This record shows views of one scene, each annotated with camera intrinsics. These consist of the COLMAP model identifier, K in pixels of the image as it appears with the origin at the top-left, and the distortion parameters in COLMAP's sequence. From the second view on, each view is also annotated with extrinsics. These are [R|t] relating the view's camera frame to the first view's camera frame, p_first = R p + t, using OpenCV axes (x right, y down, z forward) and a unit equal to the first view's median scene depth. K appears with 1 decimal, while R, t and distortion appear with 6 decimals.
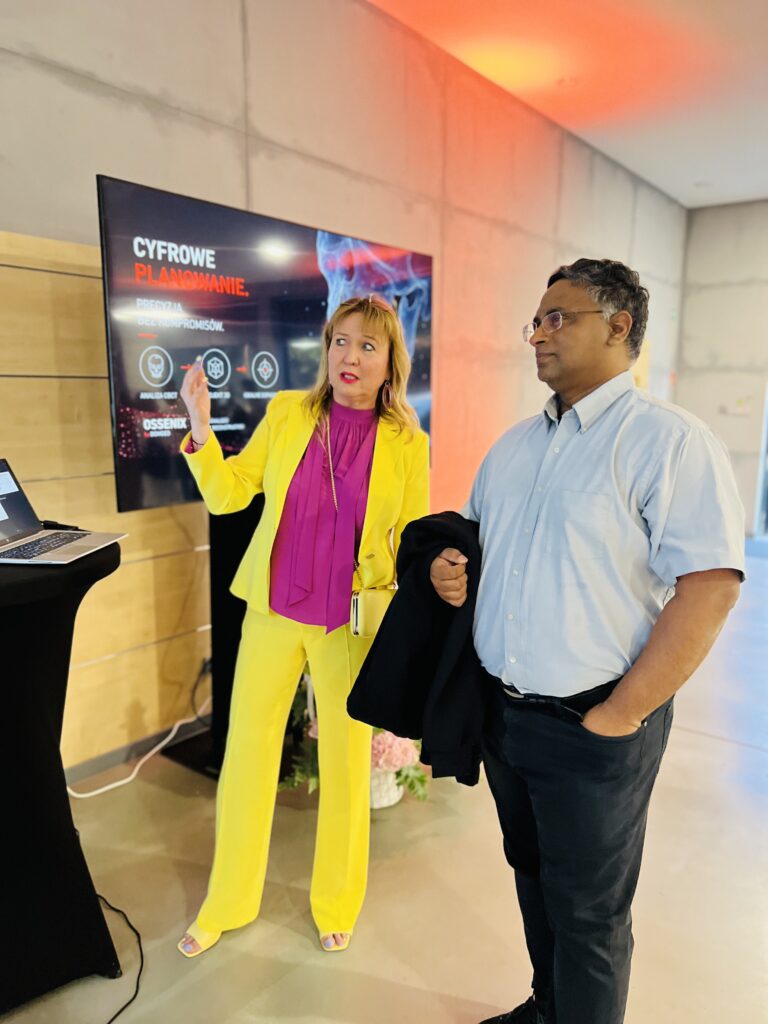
lens RADIAL K [[775.7, 0, 384.2], [0, 775.7, 518.7], [0, 0, 1]] dist [0.053344, -0.056500]
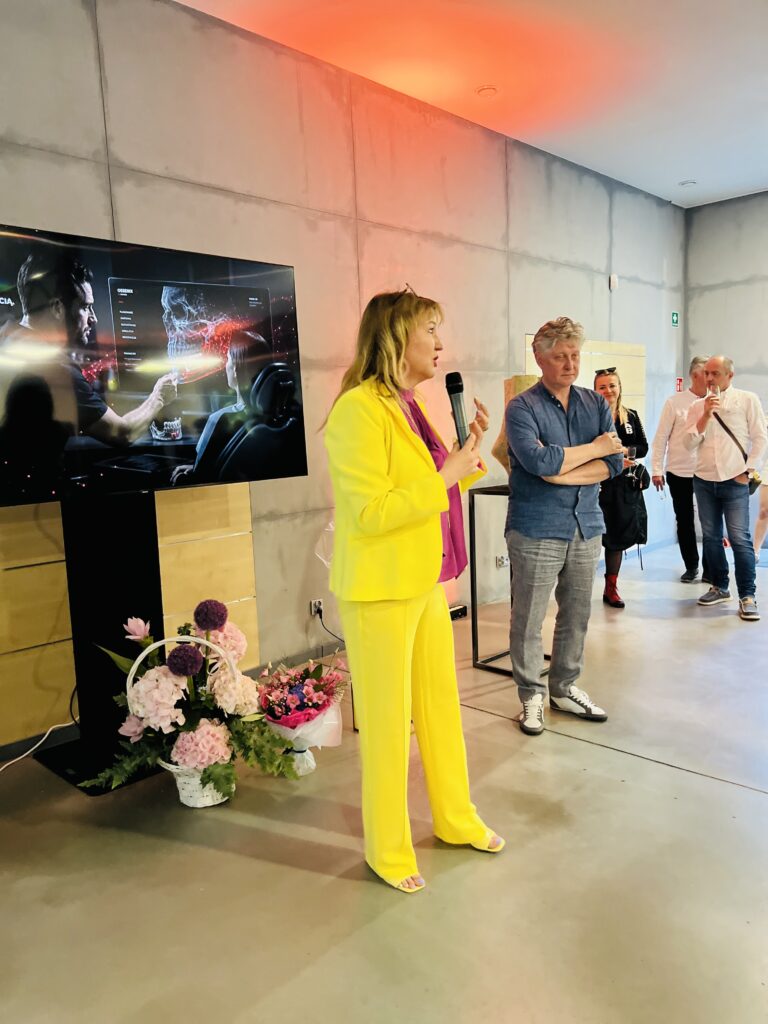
lens RADIAL K [[775.7, 0, 385.7], [0, 775.7, 524.7], [0, 0, 1]] dist [0.053344, -0.056500]
pose [[0.991263, -0.031366, -0.128116, 0.290936], [0.026895, 0.998973, -0.036476, 0.039222], [0.129129, 0.032712, 0.991088, 0.014833]]
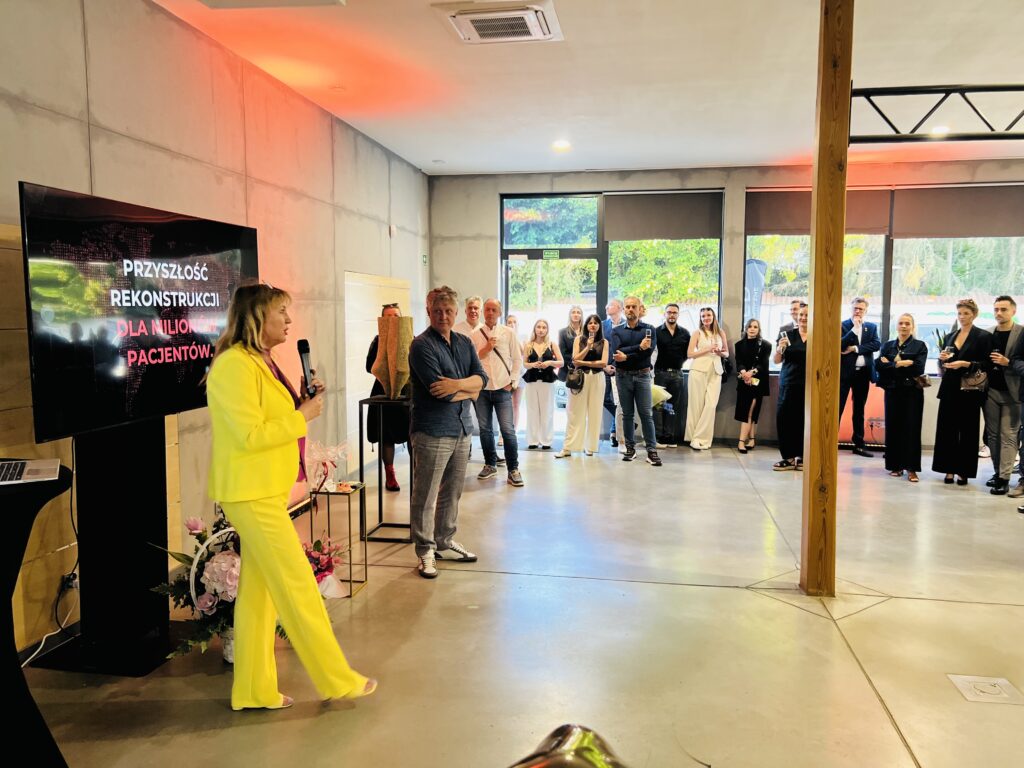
lens RADIAL K [[775.7, 0, 516.2], [0, 775.7, 380.1], [0, 0, 1]] dist [0.053344, -0.056500]
pose [[0.889480, -0.046515, 0.454601, -0.146741], [0.080218, 0.995252, -0.055122, 0.013859], [-0.449878, 0.085497, 0.888988, -0.296244]]
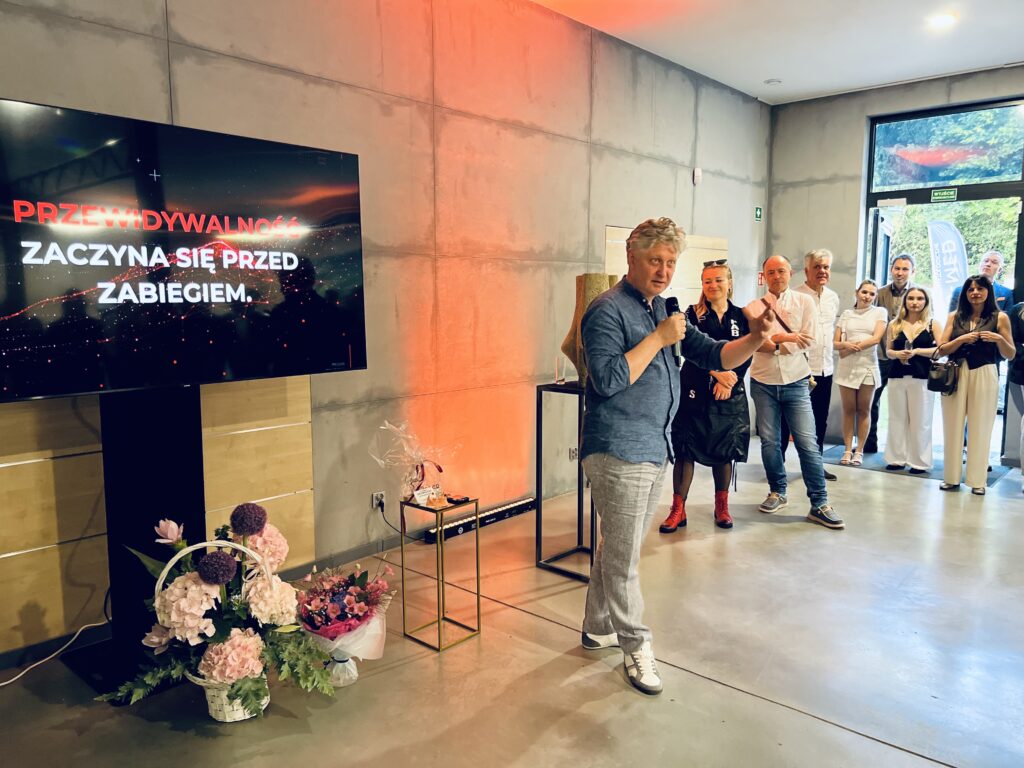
lens RADIAL K [[775.7, 0, 510.1], [0, 775.7, 386.5], [0, 0, 1]] dist [0.053344, -0.056500]
pose [[0.996027, 0.001168, -0.089042, 0.330309], [-0.005585, 0.998765, -0.049376, 0.004514], [0.088875, 0.049677, 0.994803, 0.044256]]
